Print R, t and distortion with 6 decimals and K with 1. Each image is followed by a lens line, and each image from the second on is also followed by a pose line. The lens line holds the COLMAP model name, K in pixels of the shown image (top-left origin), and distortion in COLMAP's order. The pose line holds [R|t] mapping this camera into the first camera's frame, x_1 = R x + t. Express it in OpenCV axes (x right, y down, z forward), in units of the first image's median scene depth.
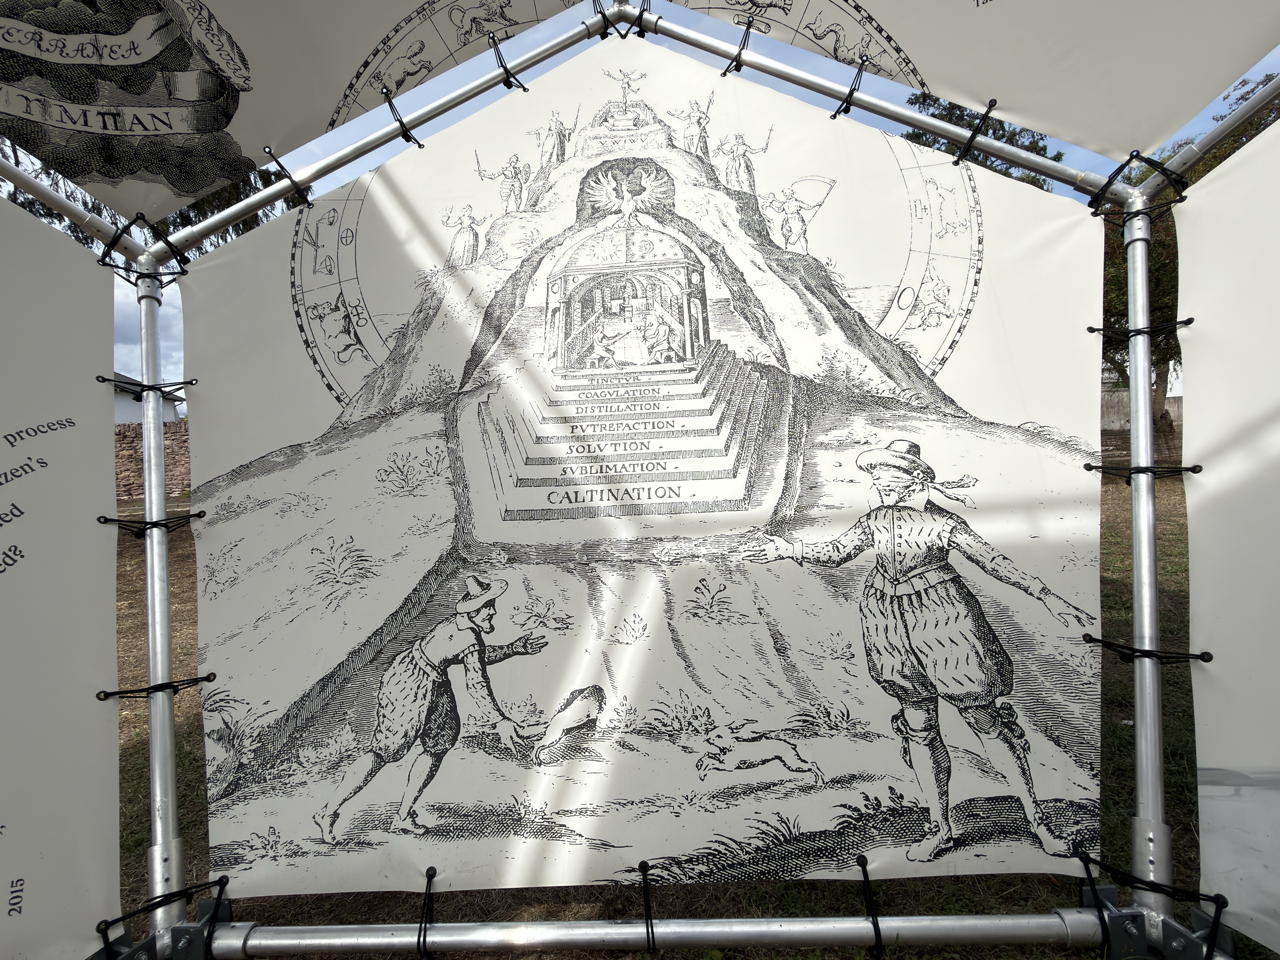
lens RADIAL K [[630.9, 0, 634.8], [0, 630.9, 474.2], [0, 0, 1]] dist [0.005297, 0.000985]
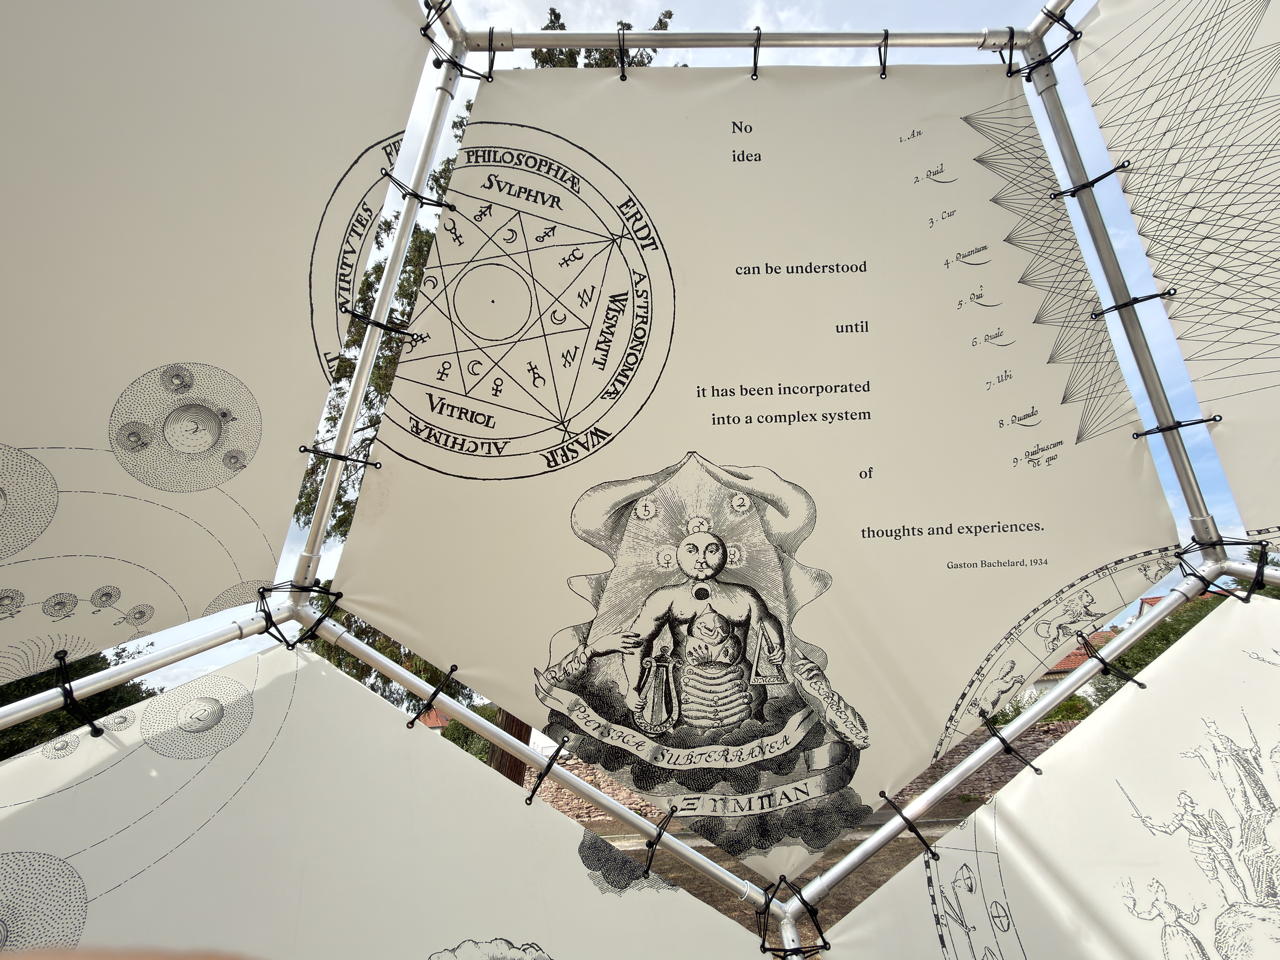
lens RADIAL K [[547.1, 0, 640.0], [0, 547.1, 477.5], [0, 0, 1]] dist [-0.001237, 0.000510]
pose [[0.836075, -0.244086, -0.491325, -0.345681], [-0.021289, 0.880465, -0.473634, -0.535691], [0.548202, 0.406453, 0.730938, -0.080464]]
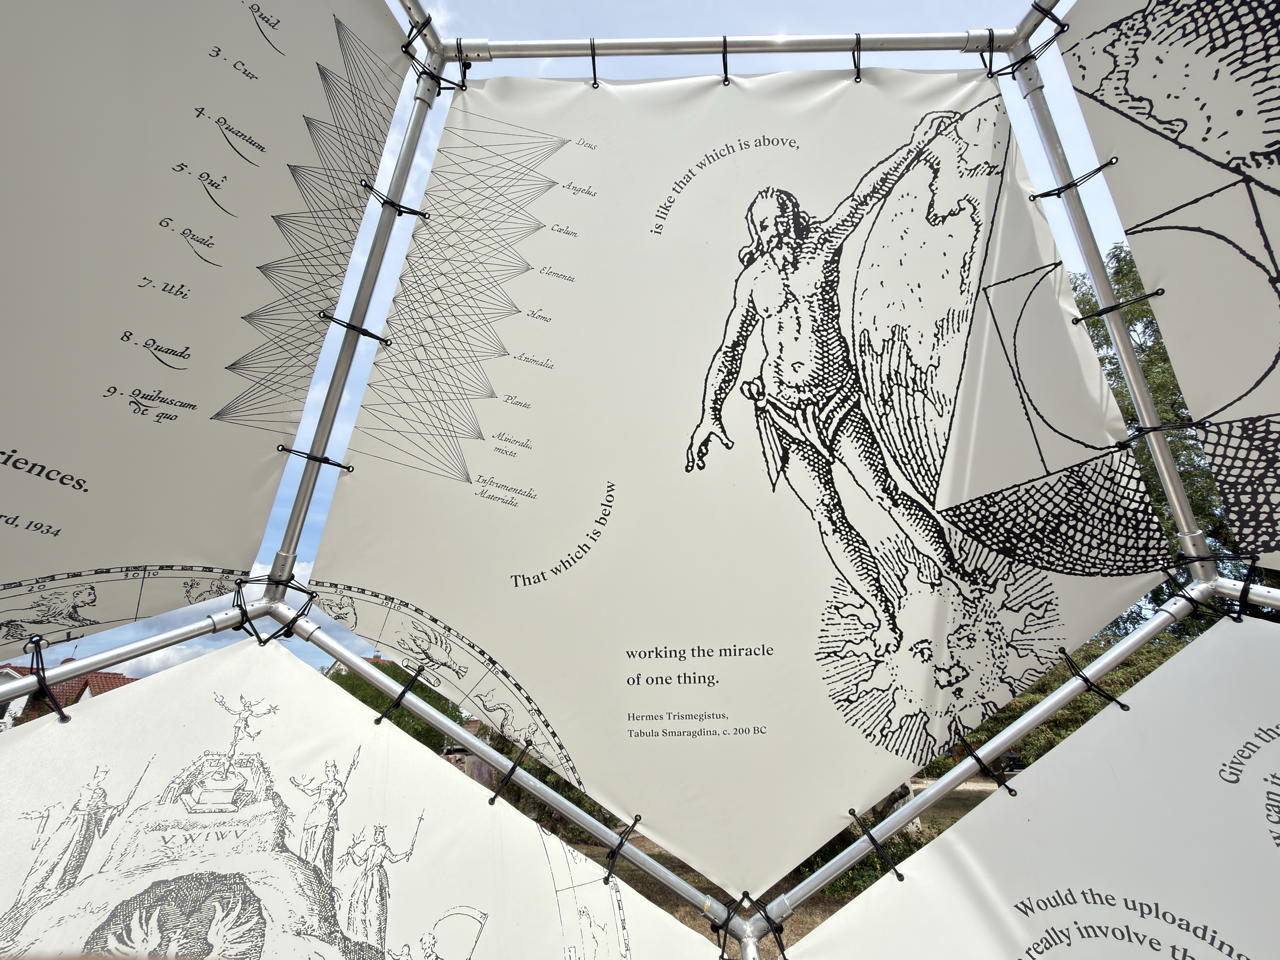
lens RADIAL K [[547.1, 0, 647.3], [0, 547.1, 483.4], [0, 0, 1]] dist [-0.001237, 0.000510]
pose [[0.792373, 0.299561, 0.531420, -0.071287], [0.019488, 0.858254, -0.512855, -0.564895], [-0.609725, 0.416729, 0.674220, 0.134274]]
